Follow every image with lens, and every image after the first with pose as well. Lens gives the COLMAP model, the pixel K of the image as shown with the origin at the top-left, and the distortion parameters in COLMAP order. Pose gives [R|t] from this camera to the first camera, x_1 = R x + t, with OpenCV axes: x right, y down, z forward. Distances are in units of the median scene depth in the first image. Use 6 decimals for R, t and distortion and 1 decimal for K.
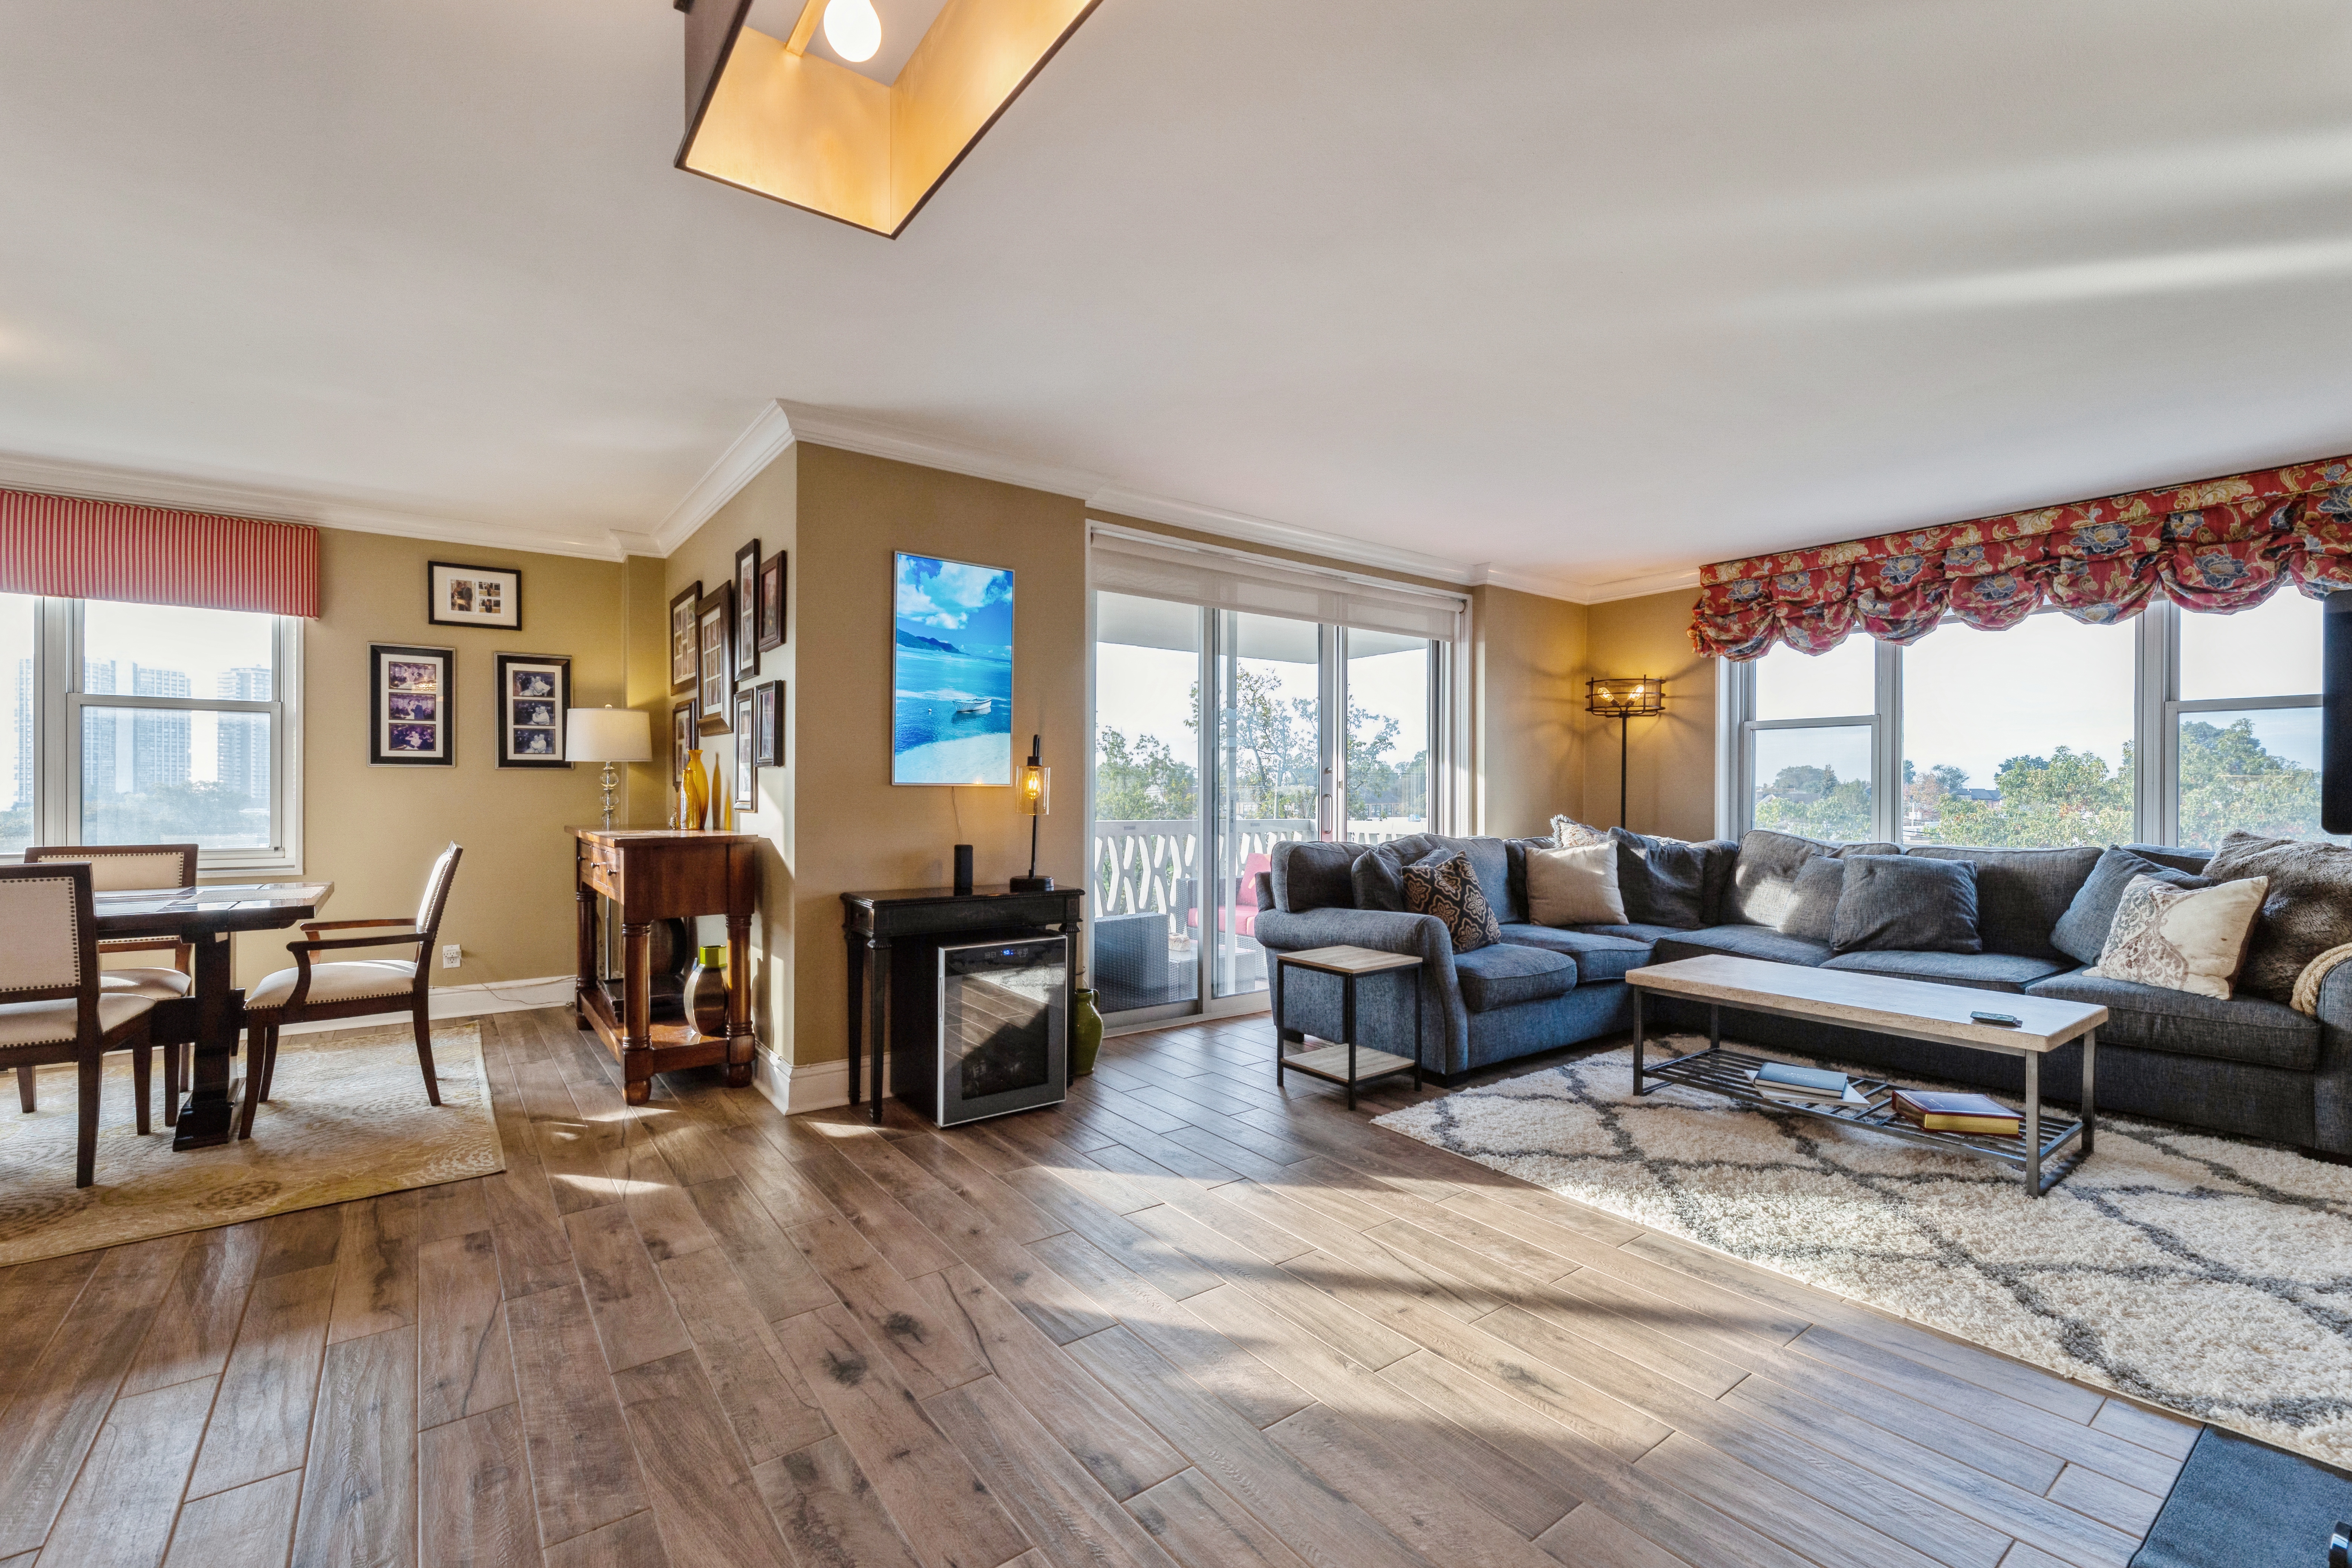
lens RADIAL K [[996.6, 0, 1177.0], [0, 996.6, 796.9], [0, 0, 1]] dist [0.002019, -0.000781]
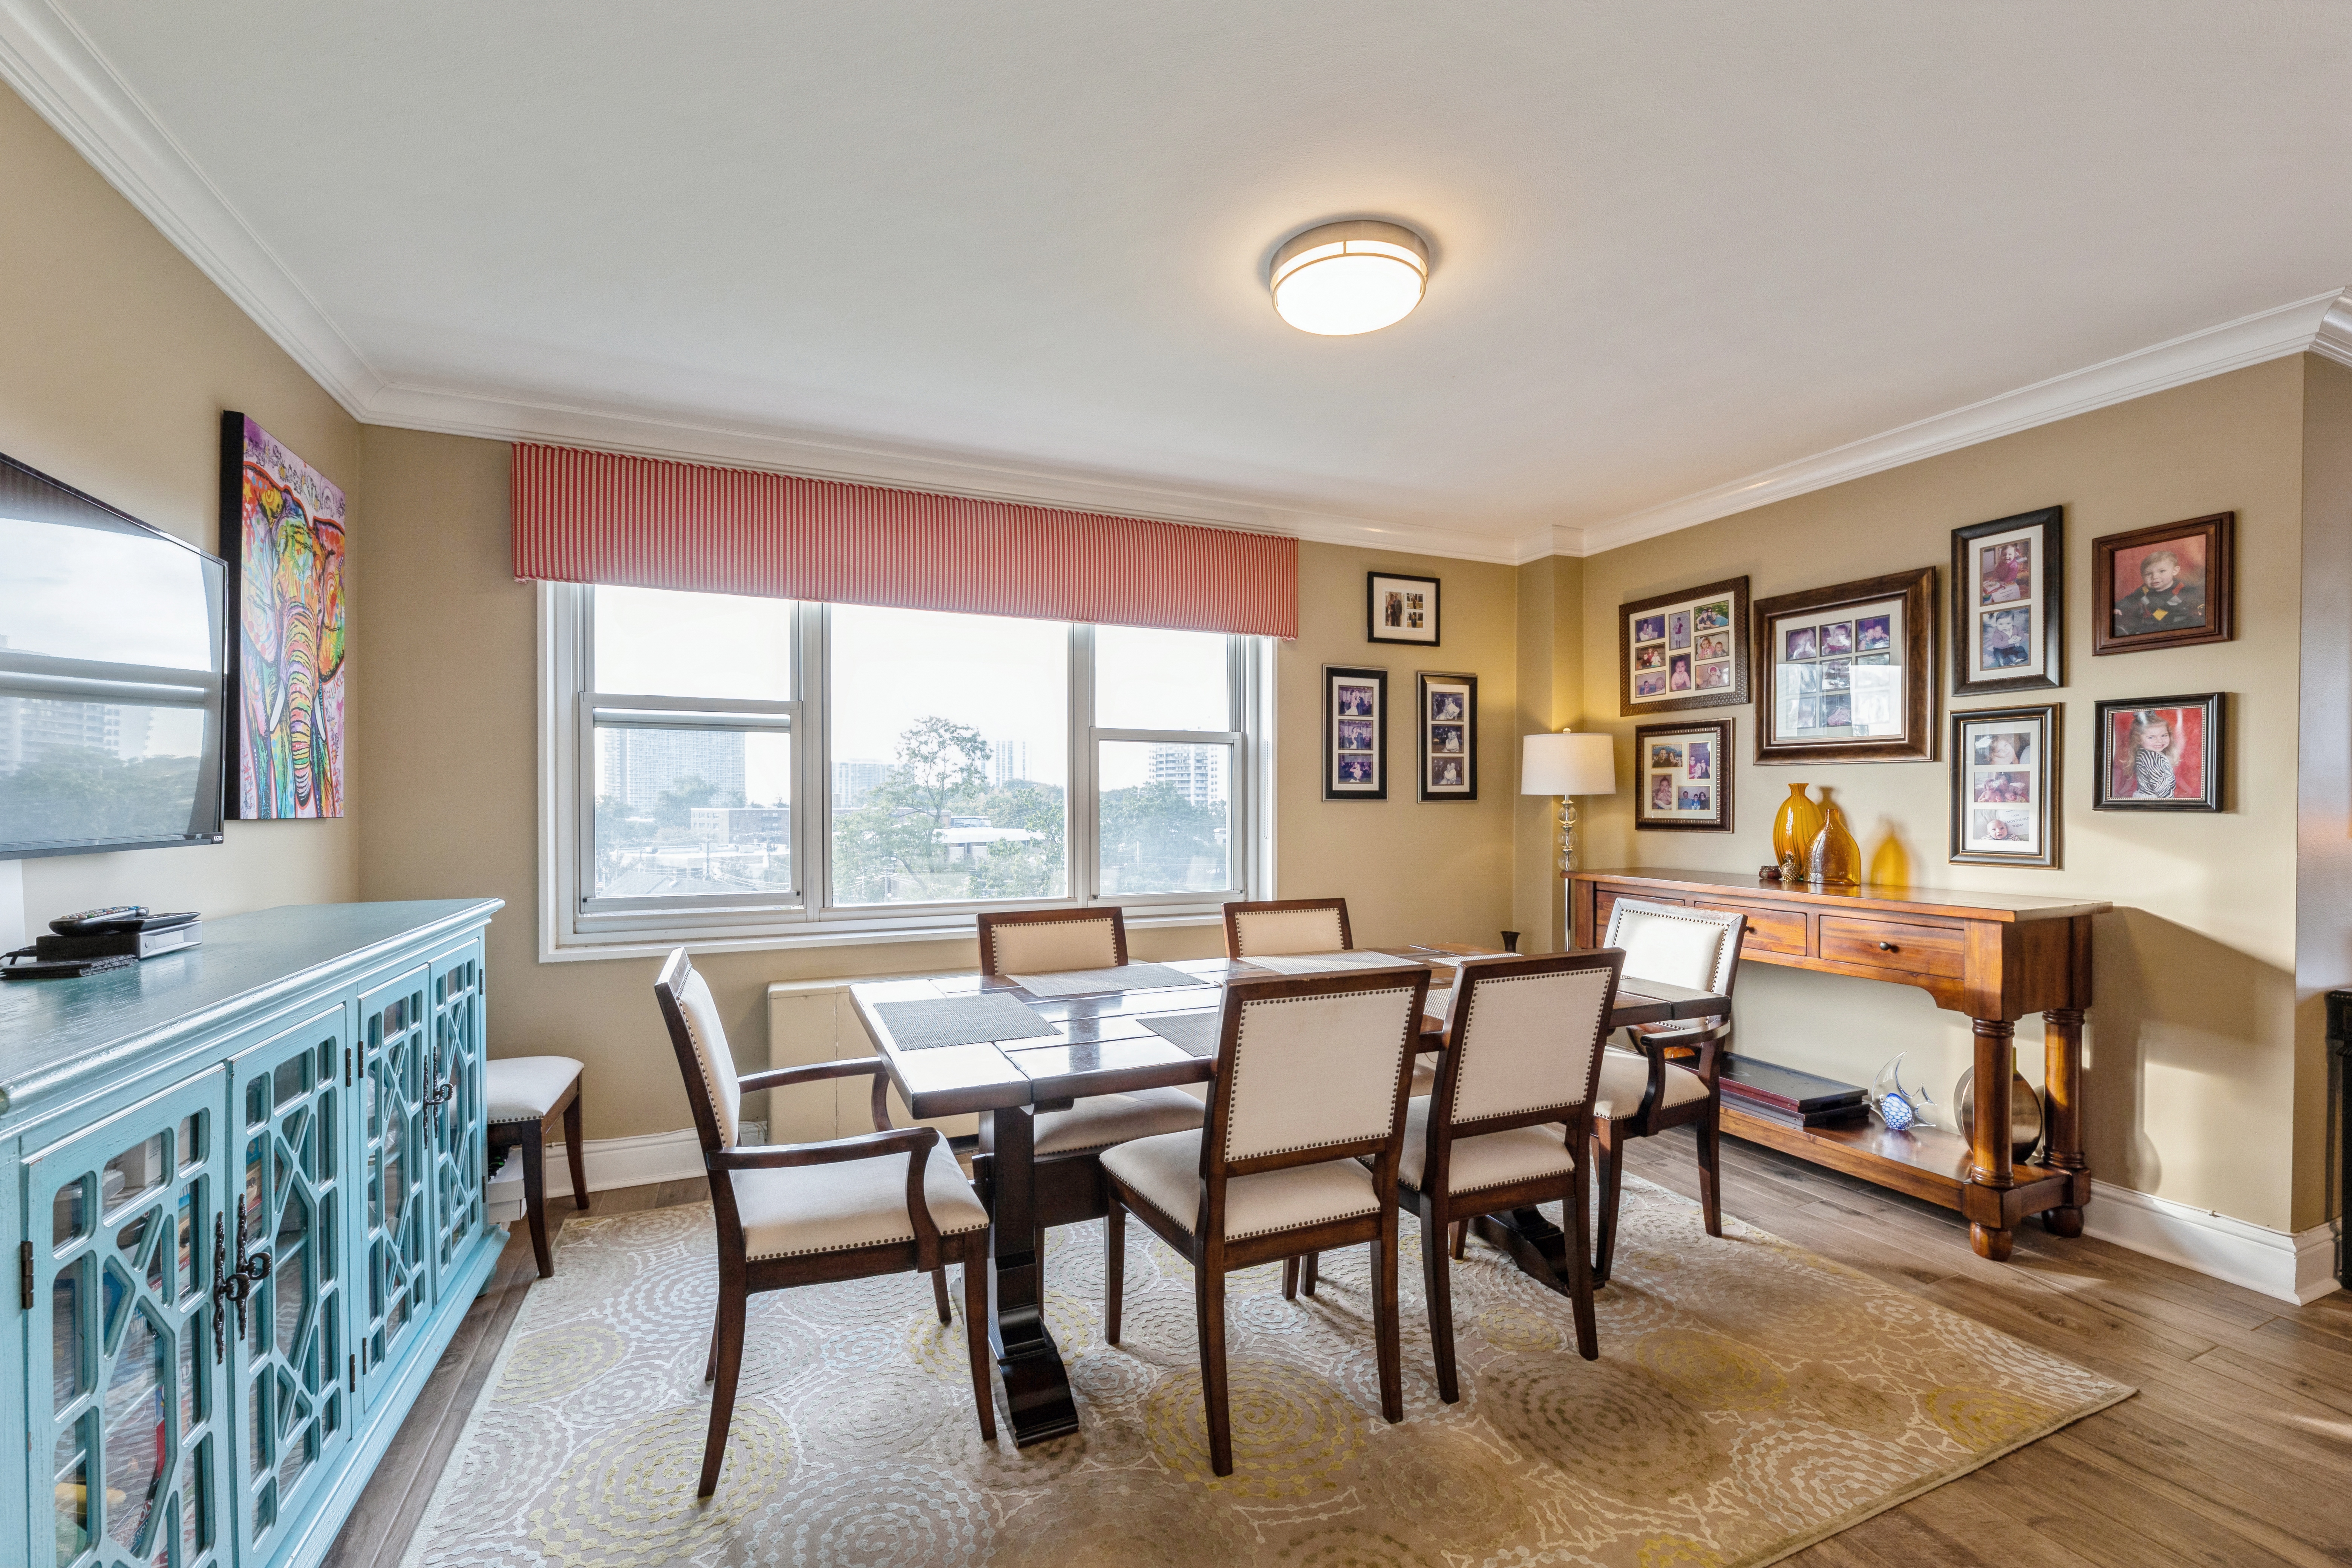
lens RADIAL K [[996.6, 0, 1179.0], [0, 996.6, 803.1], [0, 0, 1]] dist [0.002019, -0.000781]
pose [[0.974014, -0.000266, -0.226488, -0.751491], [-0.000952, 0.999986, -0.005268, -0.025225], [0.226486, 0.005347, 0.974000, 0.096233]]
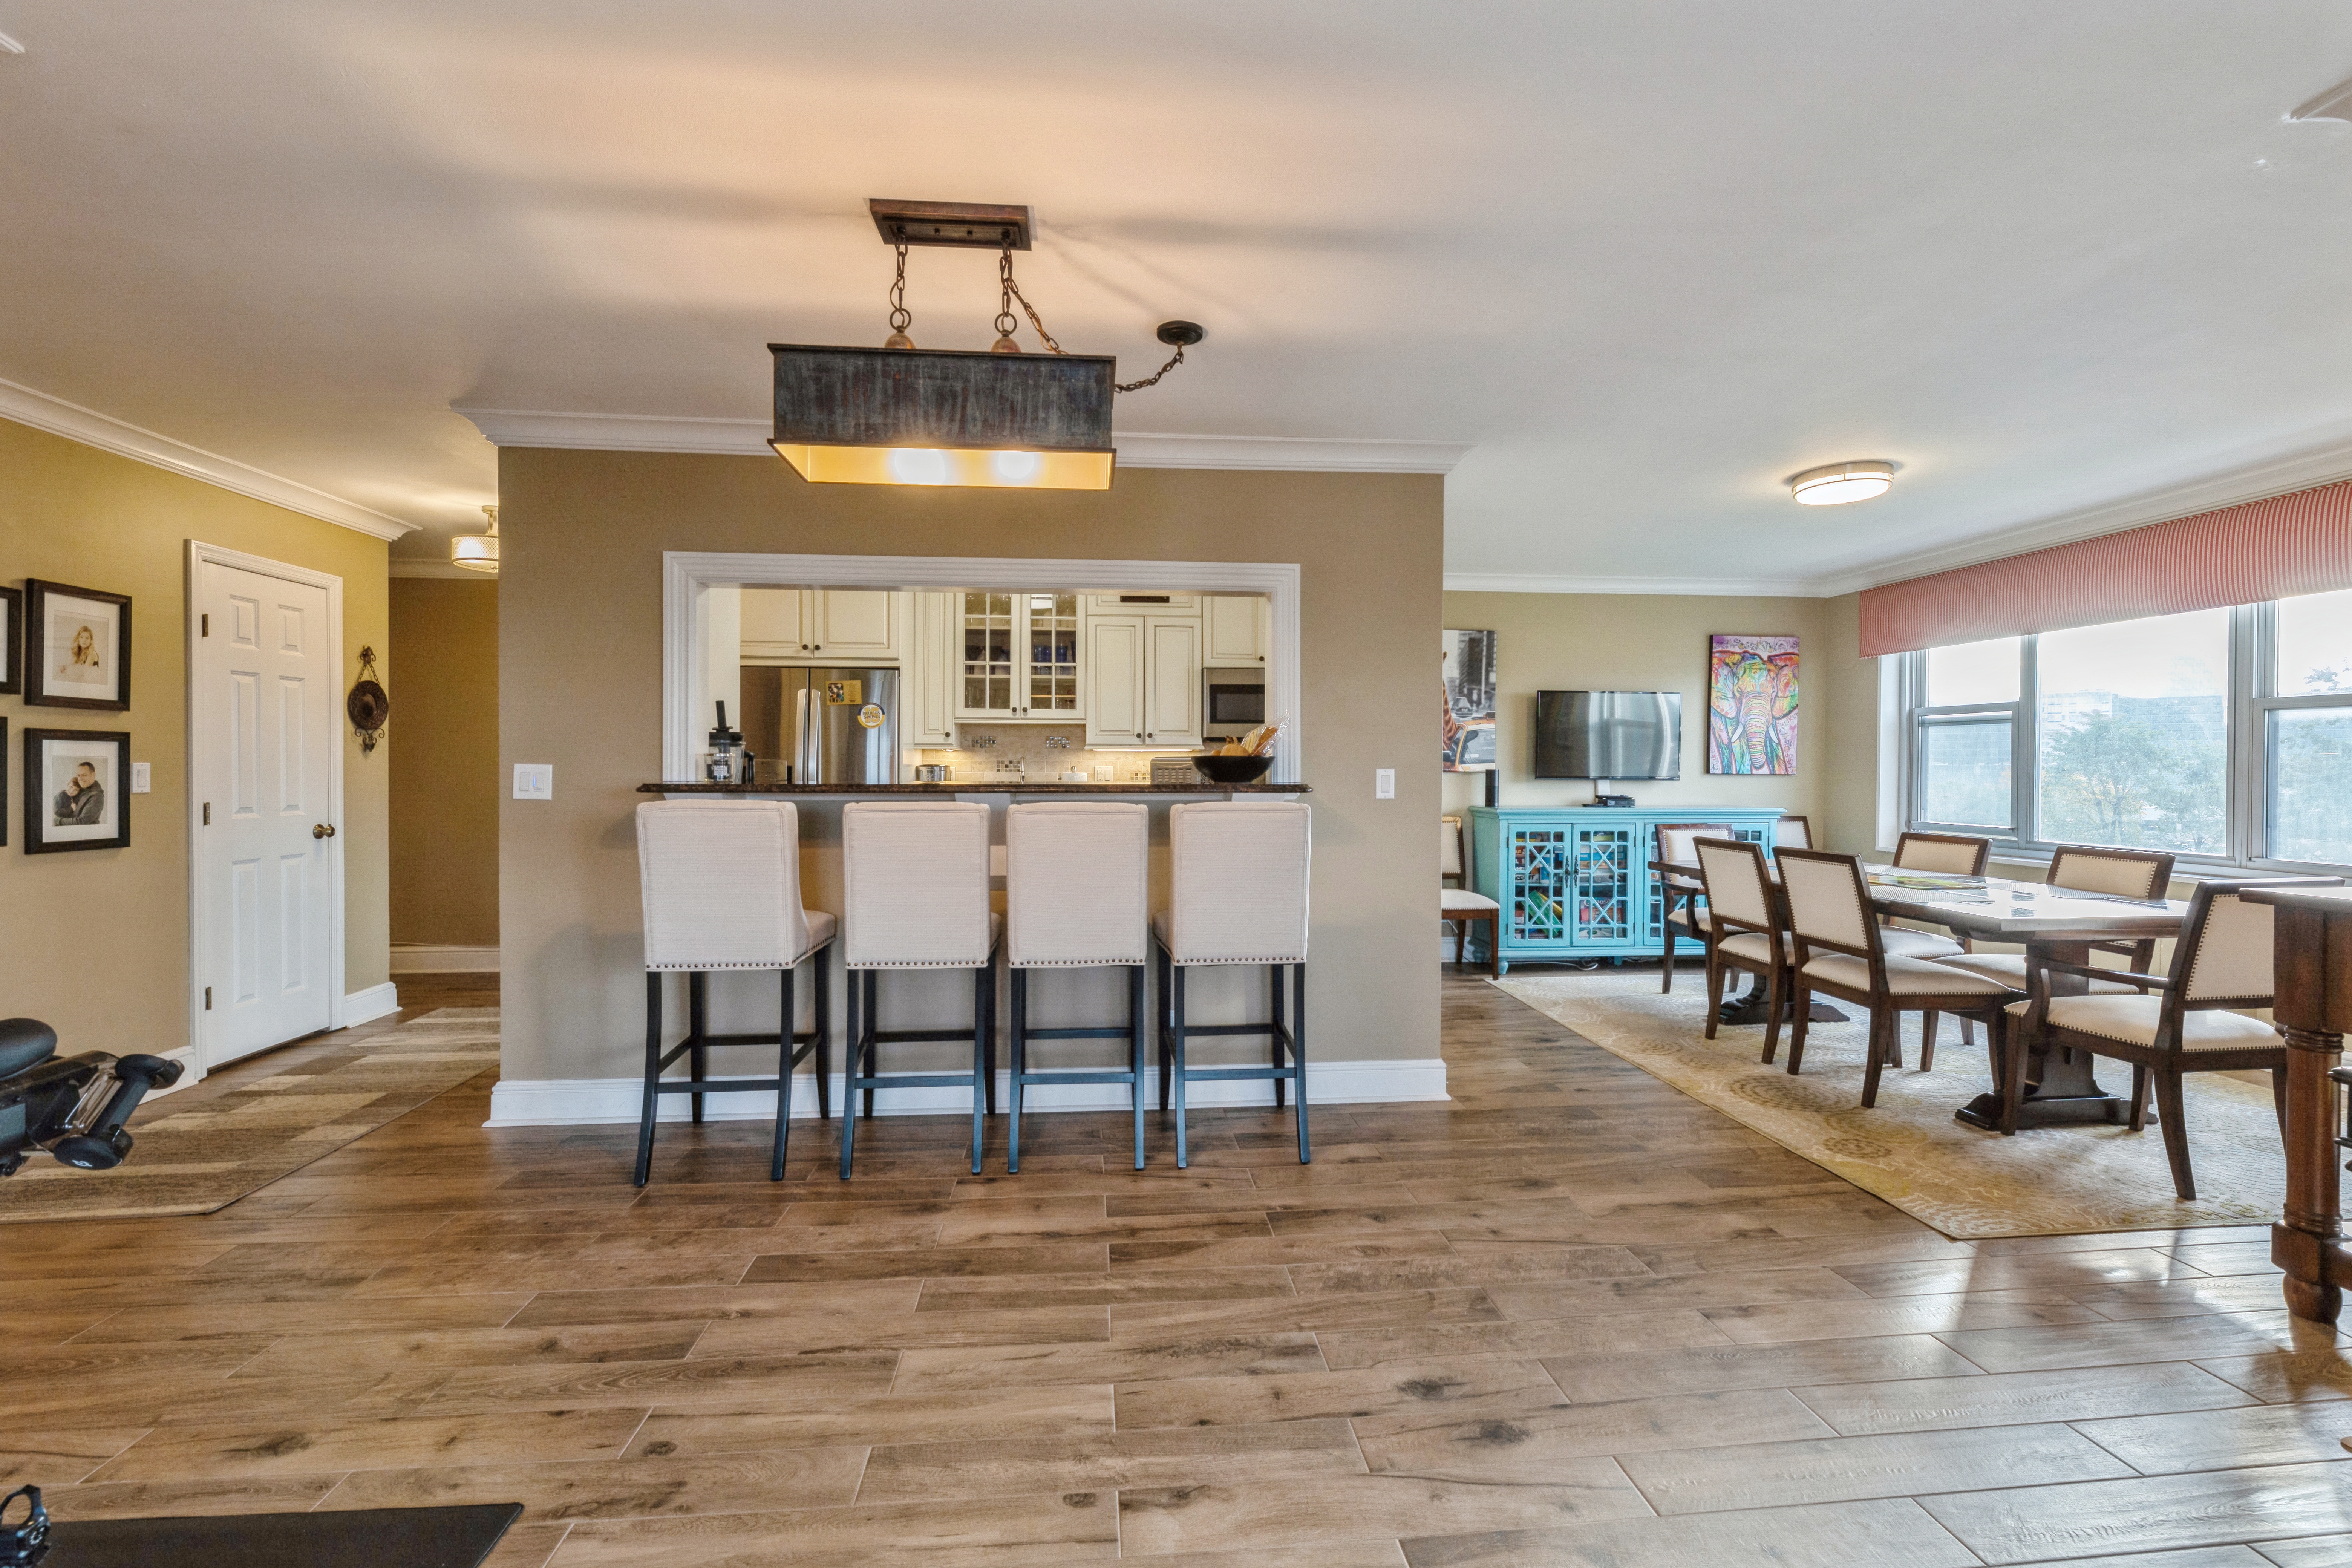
lens RADIAL K [[996.6, 0, 1165.6], [0, 996.6, 775.6], [0, 0, 1]] dist [0.002019, -0.000781]
pose [[-0.530093, 0.003422, -0.847932, 0.284886], [-0.010208, 0.999894, 0.010417, -0.024100], [0.847878, 0.014177, -0.530002, 0.556094]]
